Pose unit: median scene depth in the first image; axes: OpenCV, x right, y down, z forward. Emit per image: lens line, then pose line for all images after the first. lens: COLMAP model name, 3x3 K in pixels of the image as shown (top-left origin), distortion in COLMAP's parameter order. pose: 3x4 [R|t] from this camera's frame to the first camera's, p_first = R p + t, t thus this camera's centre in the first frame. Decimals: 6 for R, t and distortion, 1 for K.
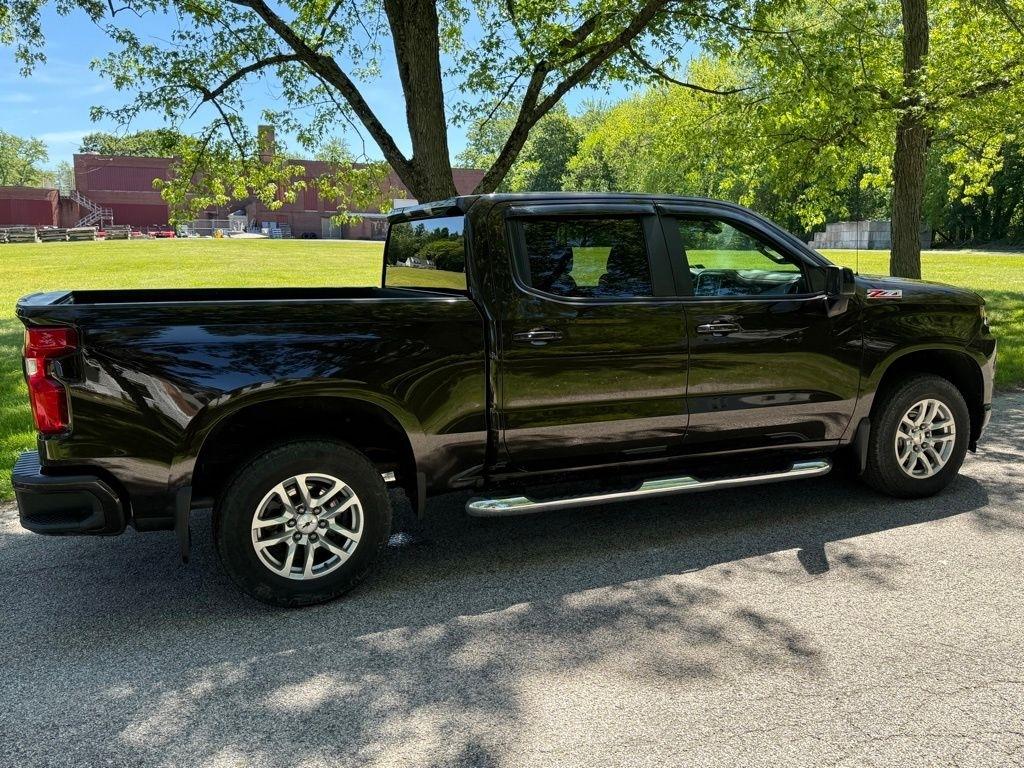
lens RADIAL K [[864.6, 0, 509.5], [0, 864.6, 385.1], [0, 0, 1]] dist [0.094805, -0.151690]
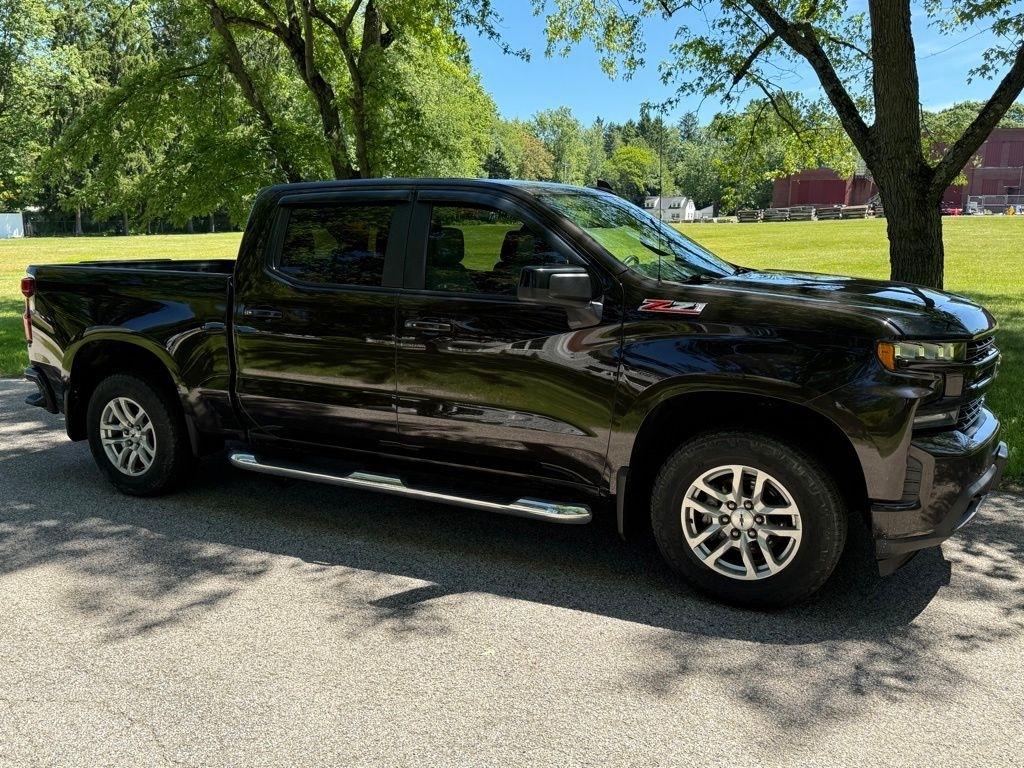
lens RADIAL K [[864.6, 0, 509.5], [0, 864.6, 385.1], [0, 0, 1]] dist [0.094805, -0.151690]
pose [[0.630129, 0.145521, -0.762733, 1.003930], [-0.125970, 0.988428, 0.084511, -0.092736], [0.766204, 0.042829, 0.641169, 0.486440]]
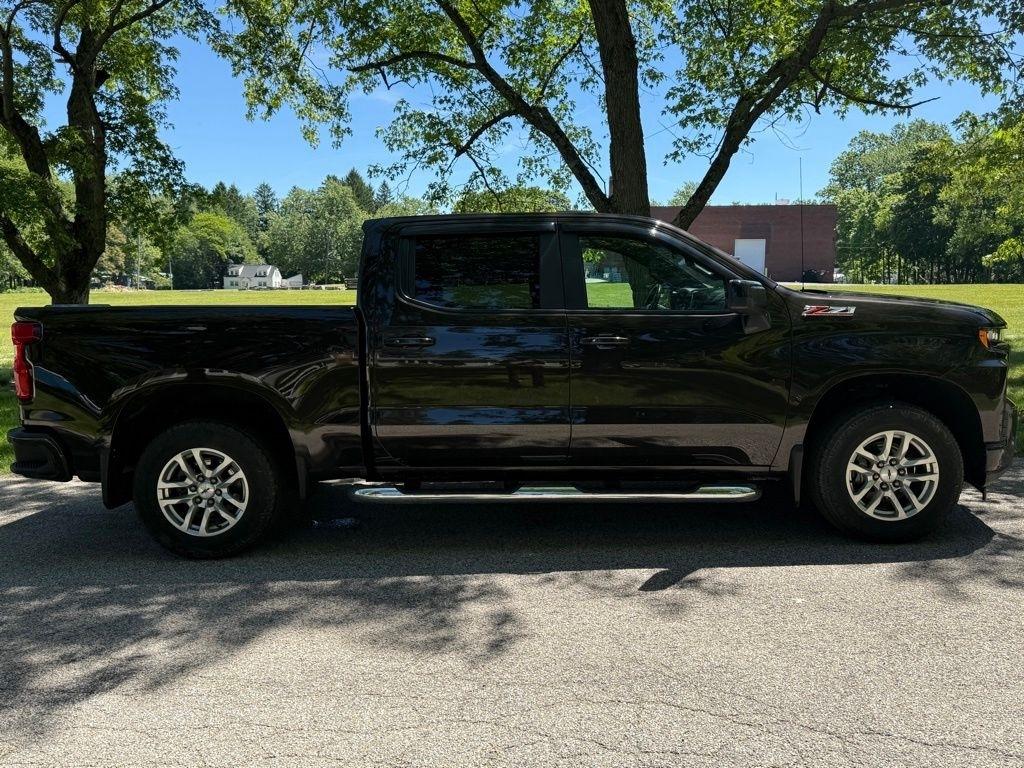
lens RADIAL K [[864.6, 0, 509.5], [0, 864.6, 385.1], [0, 0, 1]] dist [0.094805, -0.151690]
pose [[0.916604, 0.037371, -0.398047, 0.543514], [-0.056692, 0.997710, -0.036876, 0.028666], [0.395757, 0.056367, 0.916624, 0.037201]]
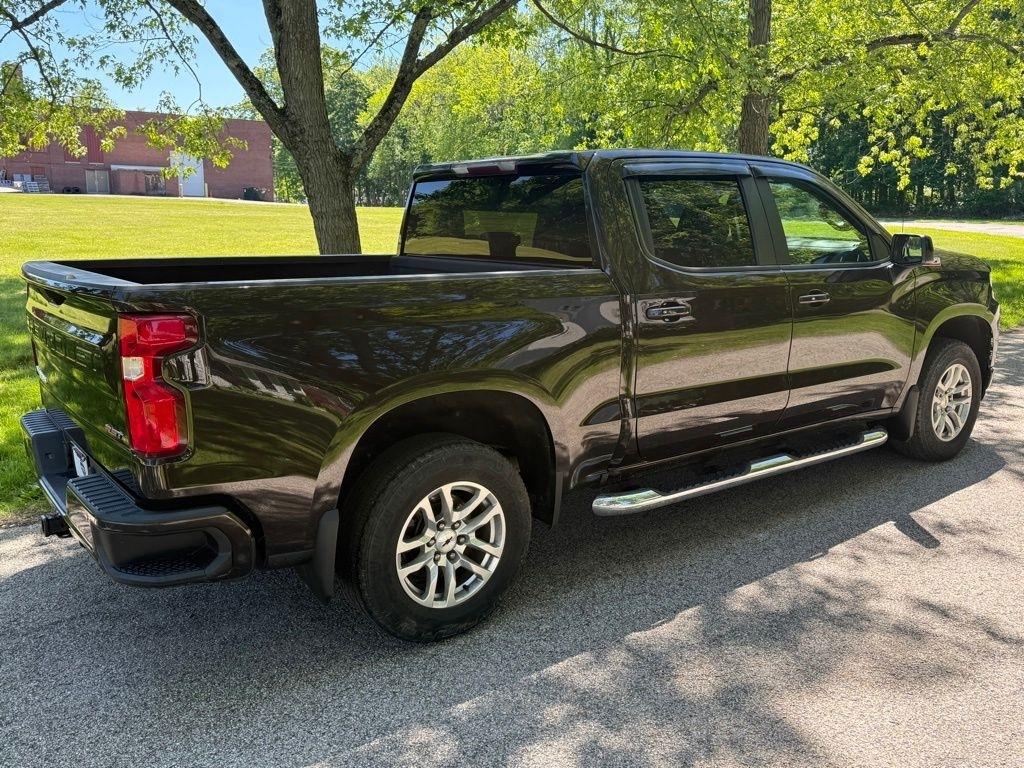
lens RADIAL K [[864.6, 0, 509.5], [0, 864.6, 385.1], [0, 0, 1]] dist [0.094805, -0.151690]
pose [[0.969955, -0.037326, 0.240403, -0.316290], [0.026839, 0.998546, 0.046754, -0.024766], [-0.241798, -0.038897, 0.969547, 0.152636]]
